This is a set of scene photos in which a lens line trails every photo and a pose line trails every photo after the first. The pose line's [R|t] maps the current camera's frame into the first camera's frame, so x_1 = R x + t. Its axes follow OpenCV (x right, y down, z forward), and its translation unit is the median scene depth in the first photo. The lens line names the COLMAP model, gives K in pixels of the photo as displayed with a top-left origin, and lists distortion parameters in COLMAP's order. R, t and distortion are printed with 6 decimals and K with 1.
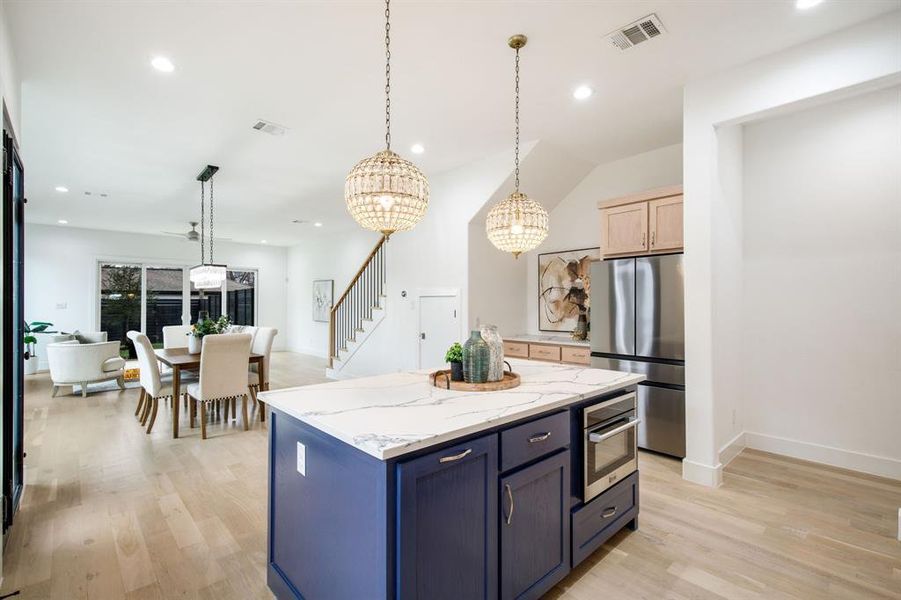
lens RADIAL K [[410.0, 0, 459.8], [0, 410.0, 303.2], [0, 0, 1]] dist [0.009544, 0.000413]
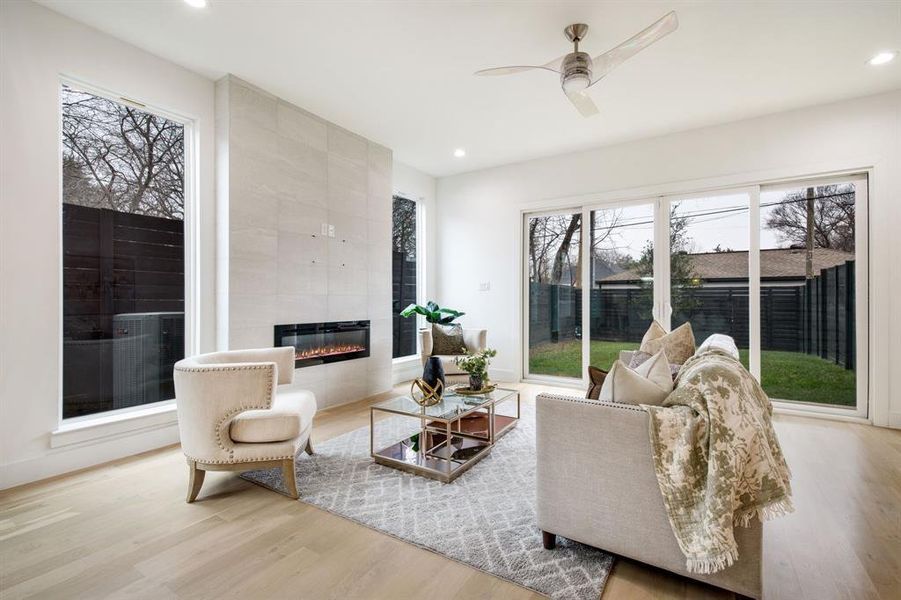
lens RADIAL K [[410.0, 0, 454.9], [0, 410.0, 294.6], [0, 0, 1]] dist [0.009544, 0.000413]
pose [[0.248479, -0.007900, -0.968605, -0.528927], [-0.003907, 0.999950, -0.009157, 0.039106], [0.968629, 0.006059, 0.248435, 1.251403]]
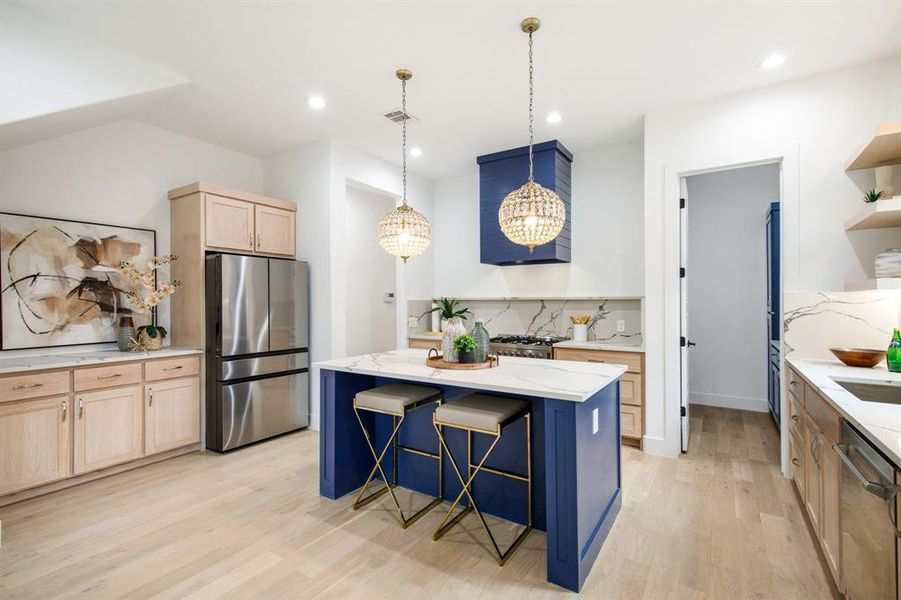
lens RADIAL K [[410.0, 0, 453.3], [0, 410.0, 299.3], [0, 0, 1]] dist [0.009544, 0.000413]
pose [[-0.226718, 0.012858, 0.973876, -0.504791], [0.000064, 0.999913, -0.013187, 0.005683], [-0.973960, -0.002928, -0.226699, 0.562227]]
